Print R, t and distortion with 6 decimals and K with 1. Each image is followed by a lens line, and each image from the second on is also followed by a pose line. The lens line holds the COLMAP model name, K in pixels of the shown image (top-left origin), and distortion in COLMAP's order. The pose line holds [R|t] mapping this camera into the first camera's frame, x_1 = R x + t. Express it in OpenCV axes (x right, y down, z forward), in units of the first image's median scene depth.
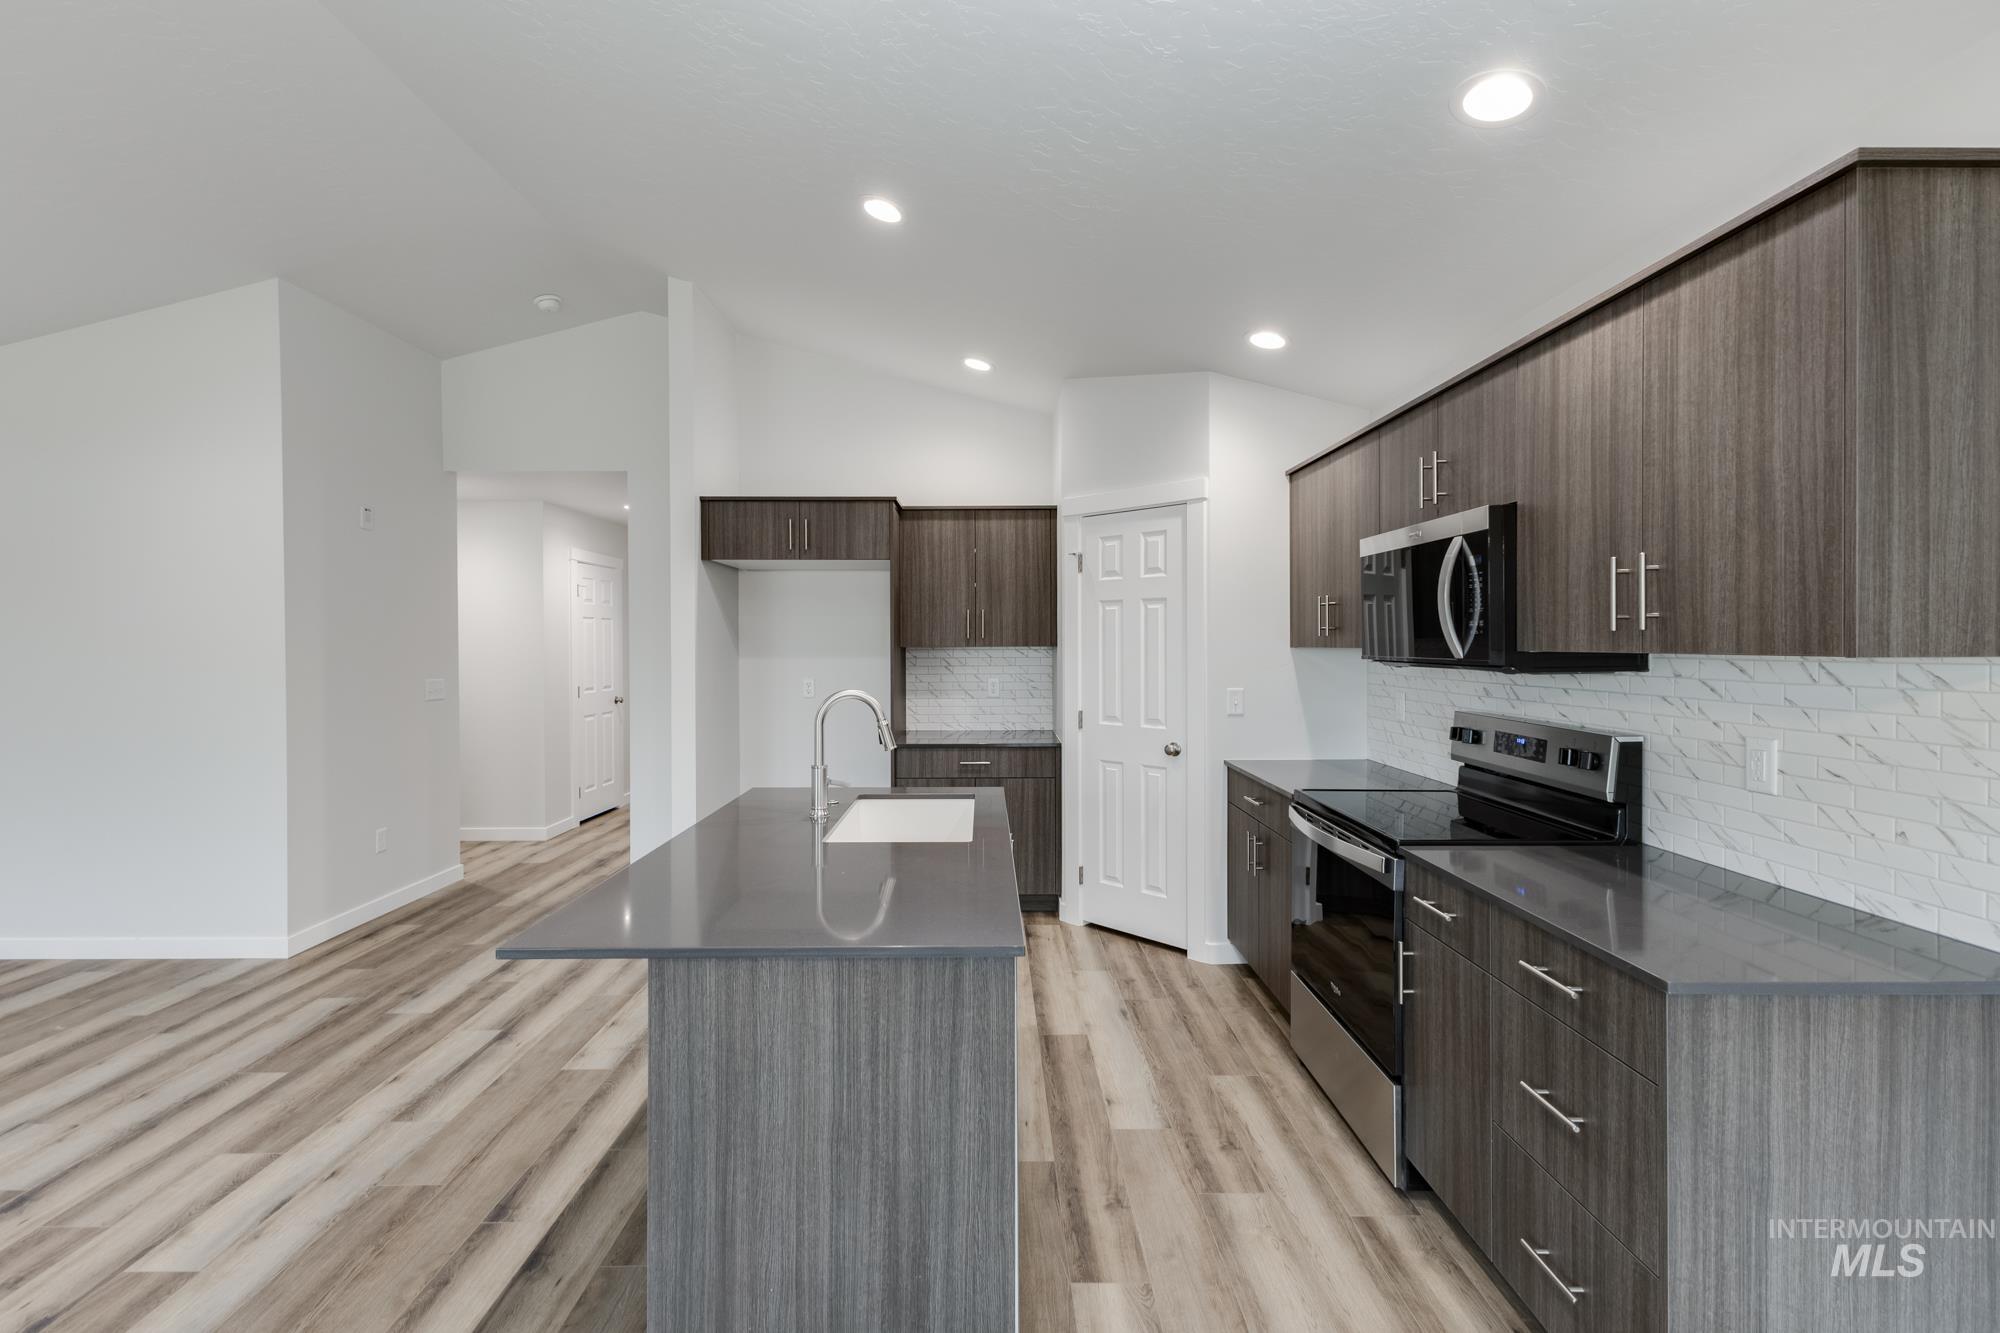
lens RADIAL K [[861.4, 0, 1089.6], [0, 861.4, 653.5], [0, 0, 1]] dist [0.001885, -0.000792]
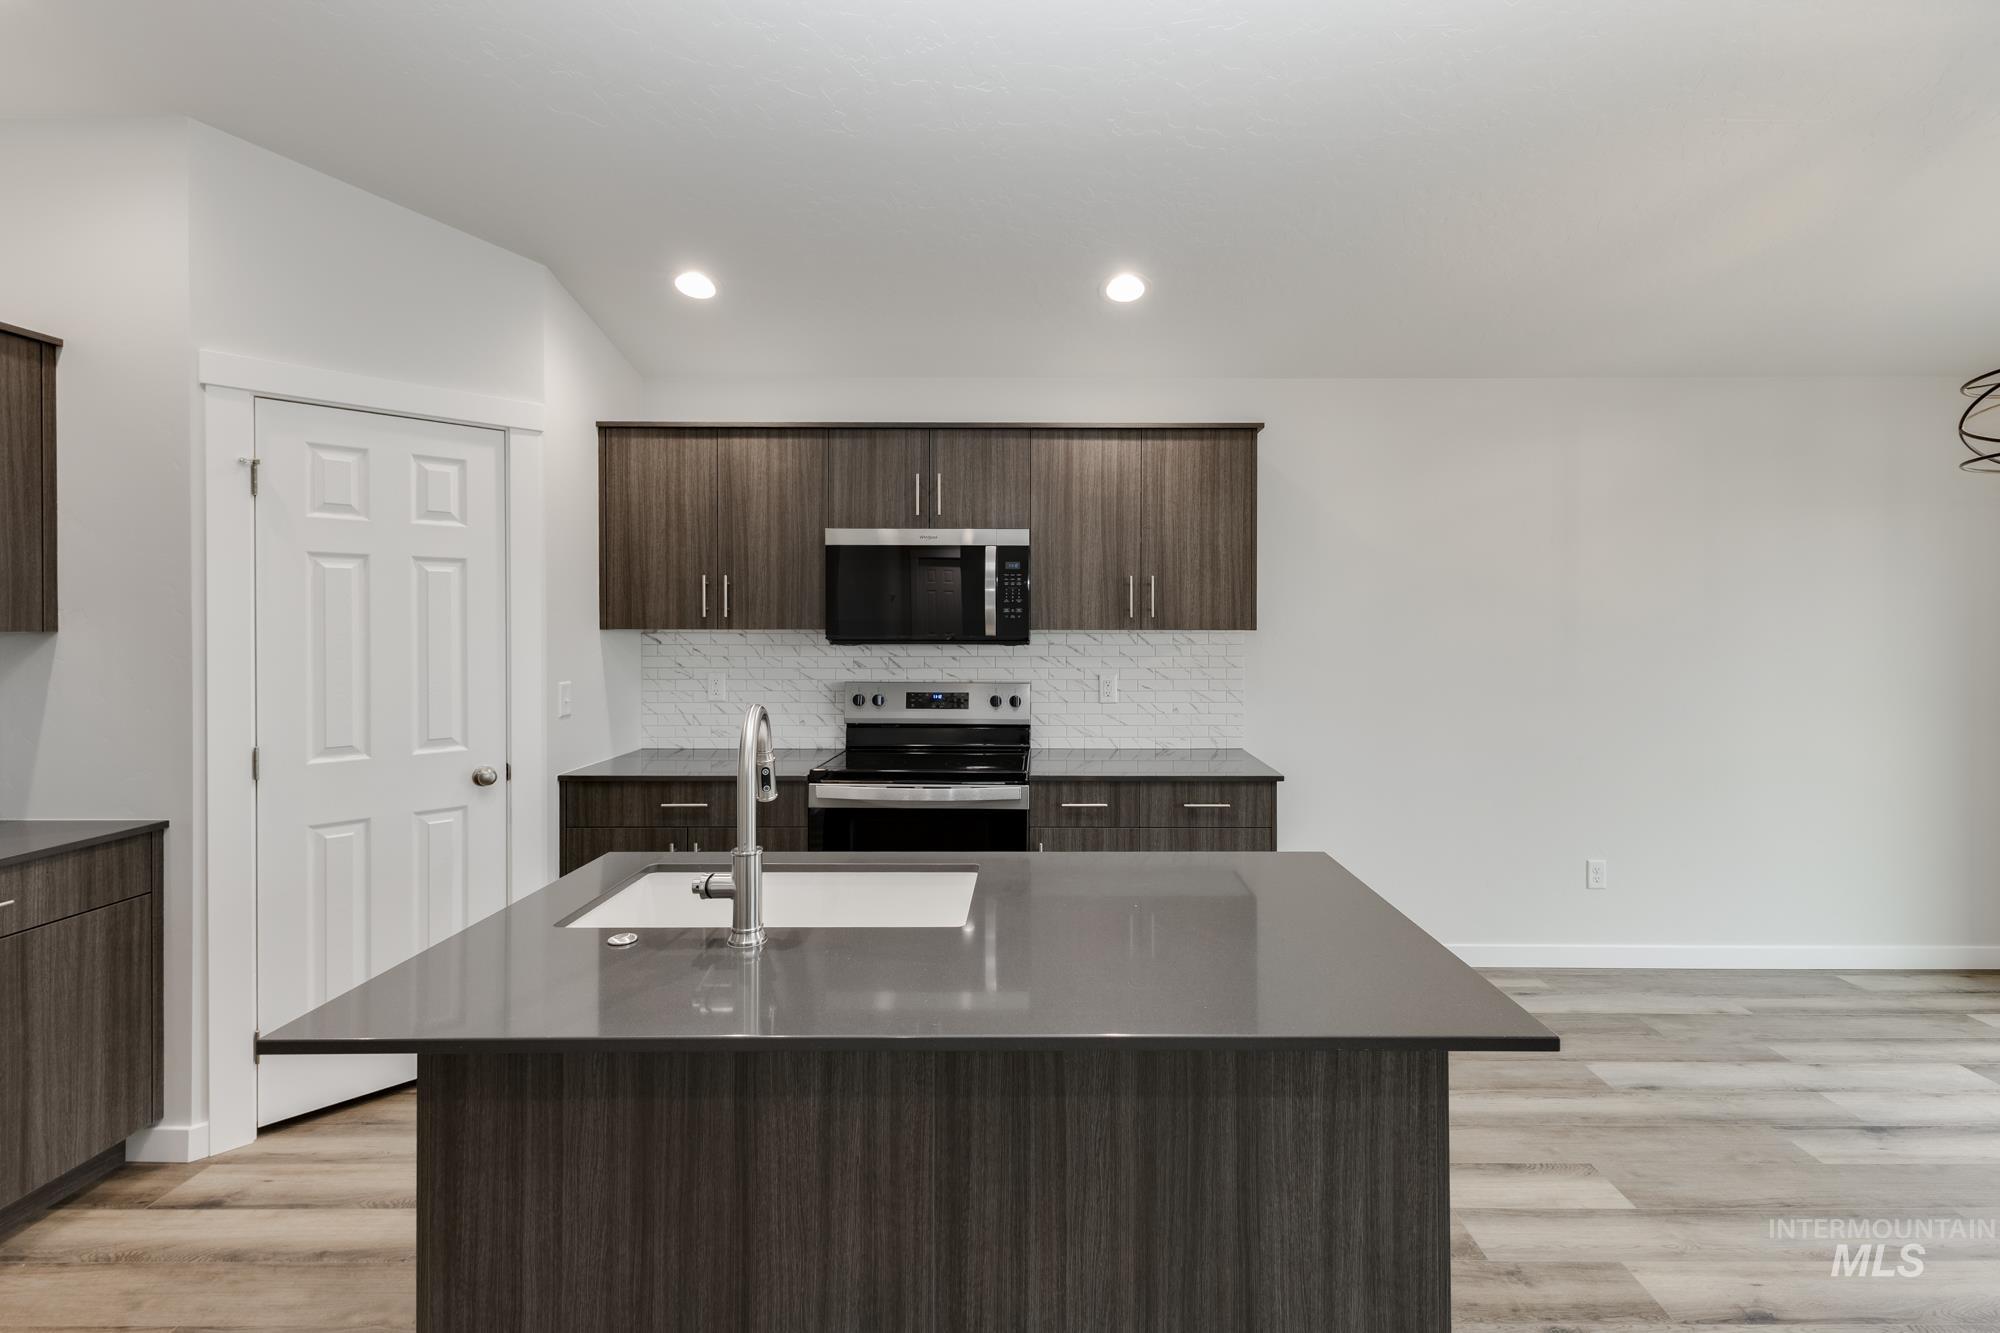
lens RADIAL K [[924.0, 0, 899.7], [0, 924.0, 621.0], [0, 0, 1]] dist [0.004079, 0.000786]
pose [[0.111110, 0.002531, 0.993805, -0.776295], [0.012066, 0.999920, -0.003895, -0.010157], [-0.993735, 0.012424, 0.111070, 0.735360]]
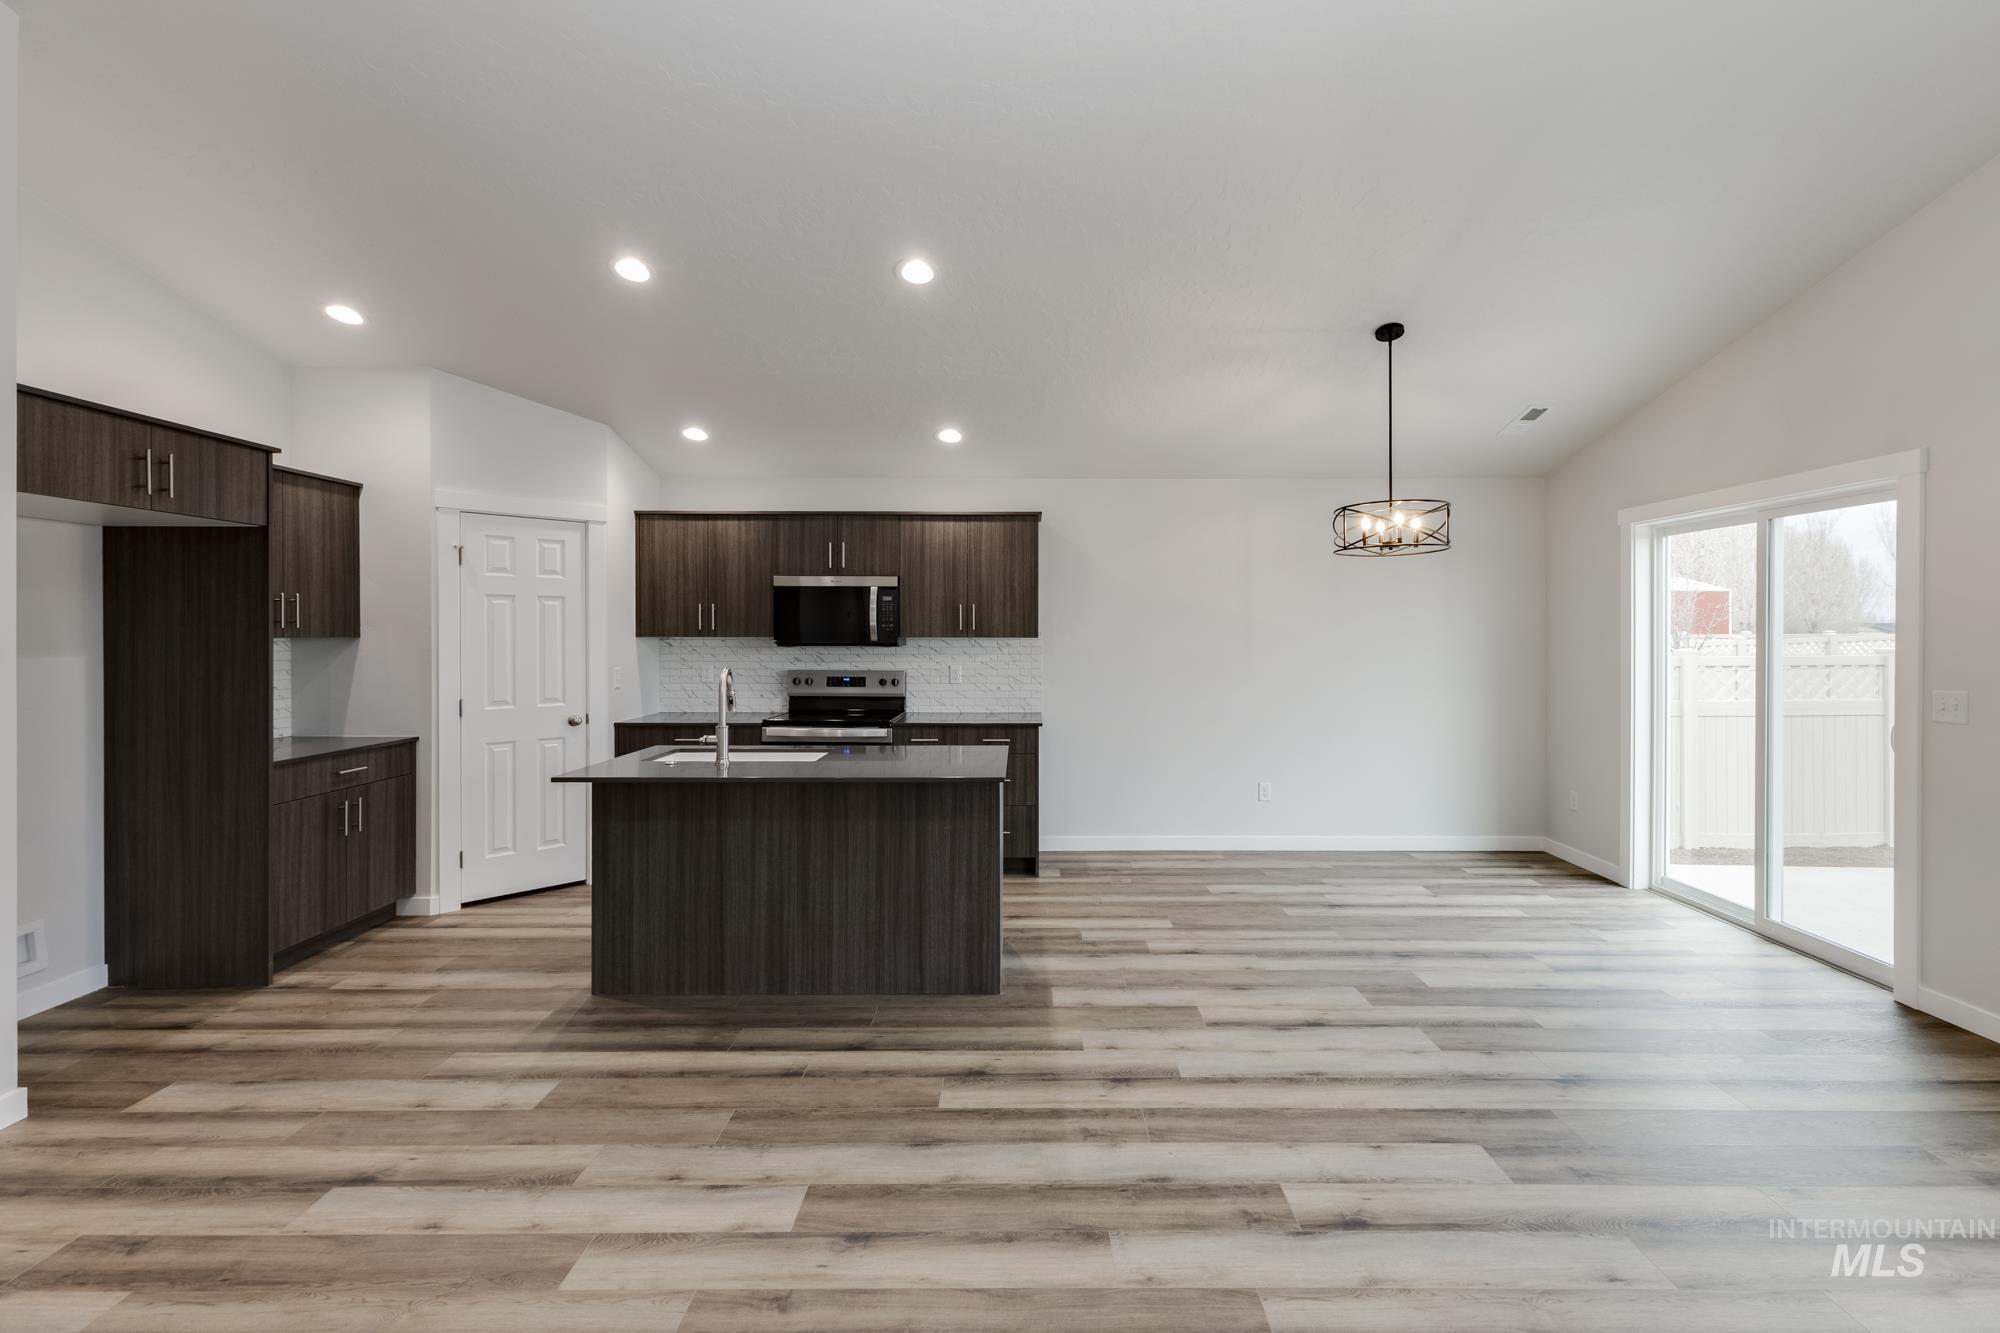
lens RADIAL K [[971.8, 0, 904.2], [0, 971.8, 633.9], [0, 0, 1]] dist [0.012627, -0.001912]
pose [[0.102387, 0.000771, 0.994744, -1.559584], [0.011694, 0.999930, -0.001978, -0.004917], [-0.994676, 0.011835, 0.102371, 0.497020]]
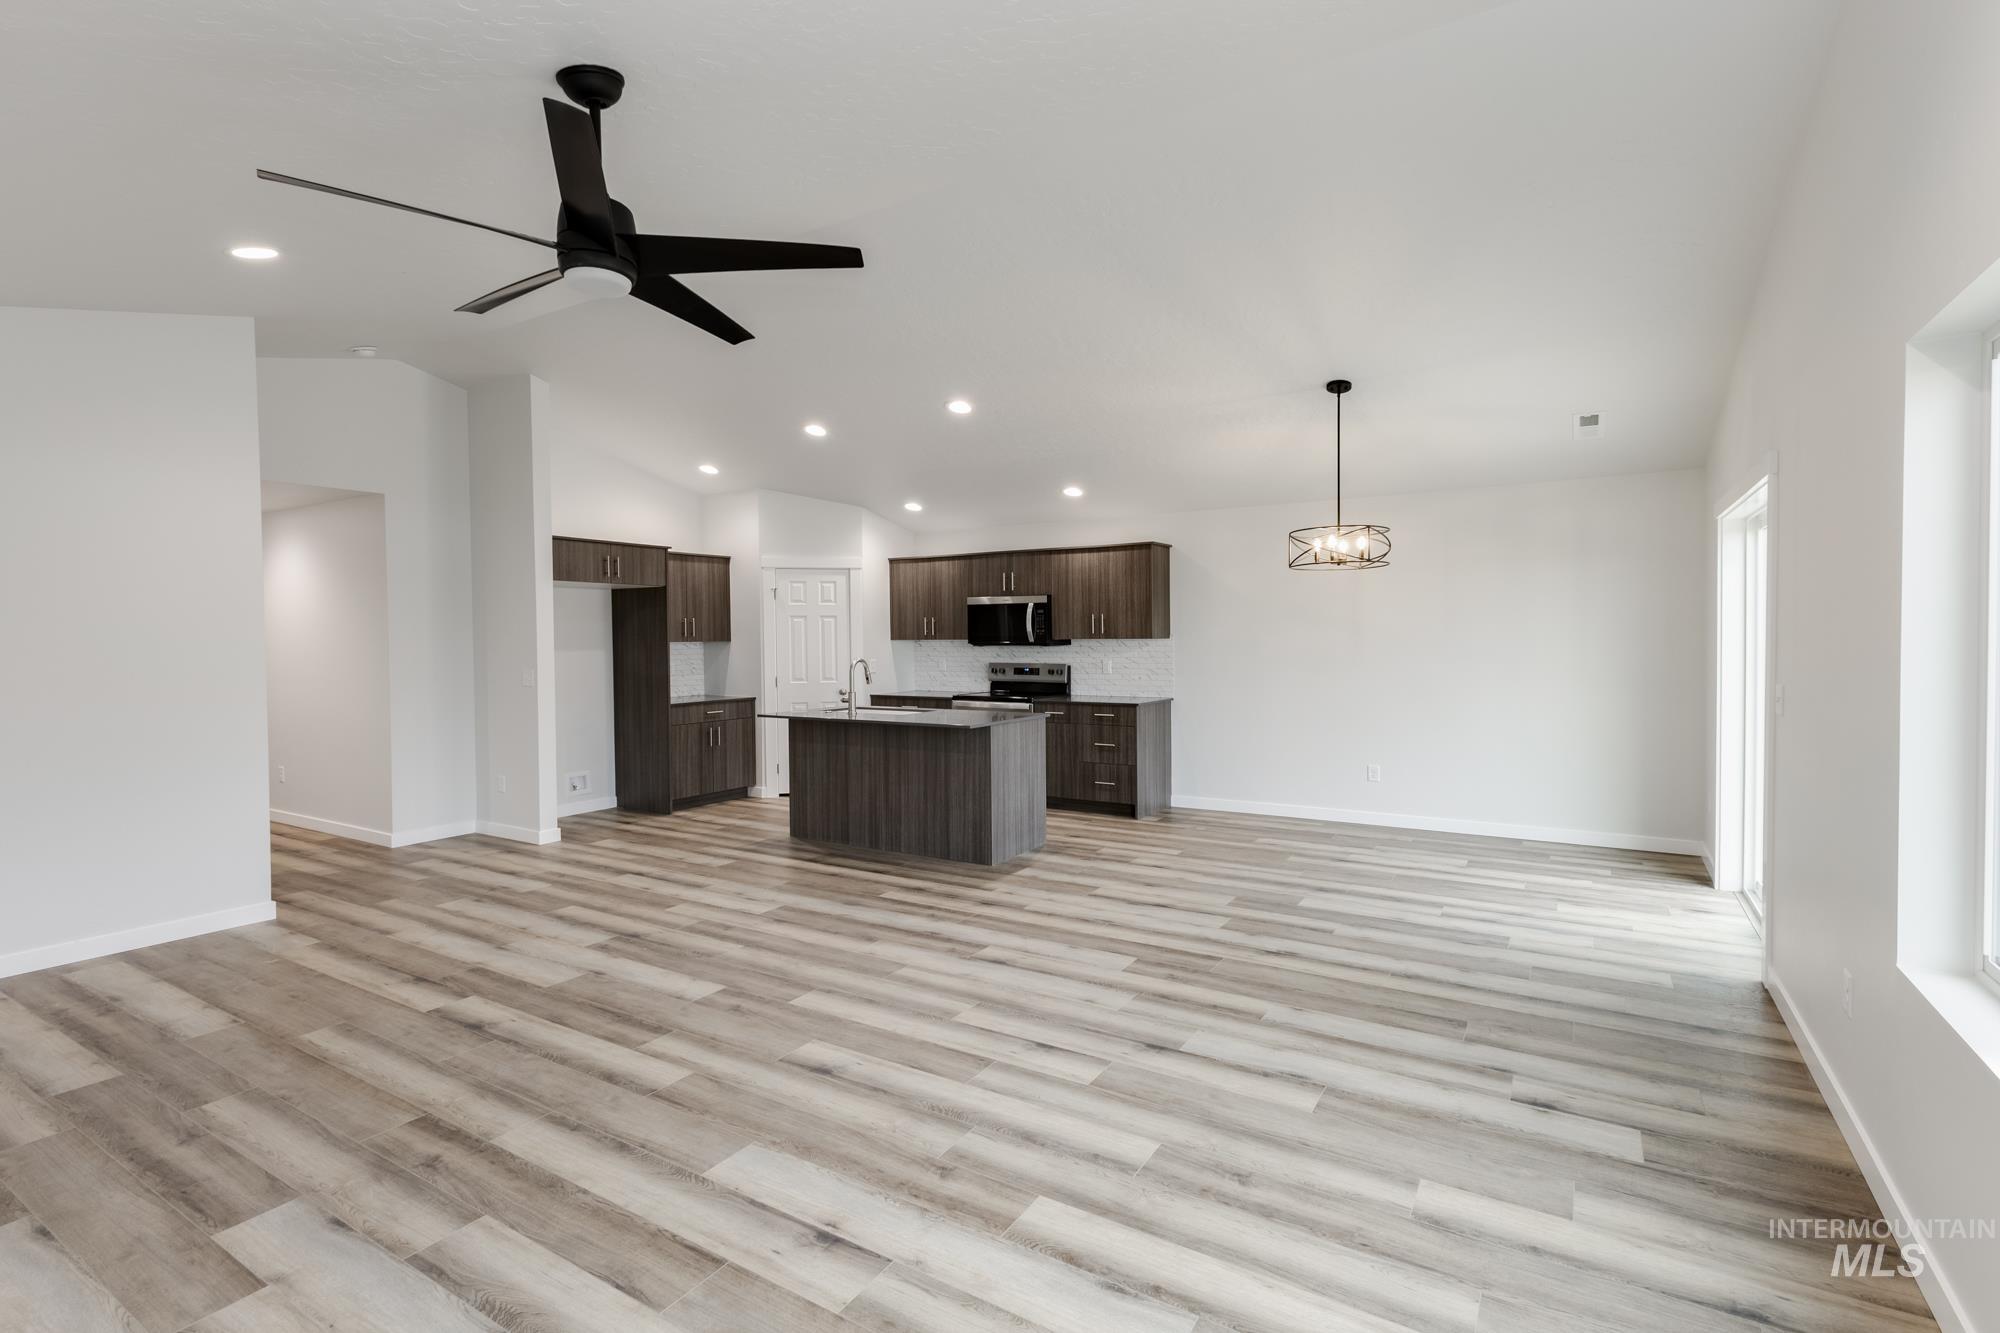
lens RADIAL K [[931.1, 0, 880.9], [0, 931.1, 658.9], [0, 0, 1]] dist [0.006125, -0.000110]
pose [[0.641213, -0.020688, 0.767084, -1.897631], [0.016582, 0.999777, 0.013103, 0.010206], [-0.767184, 0.004318, 0.641413, -0.567893]]
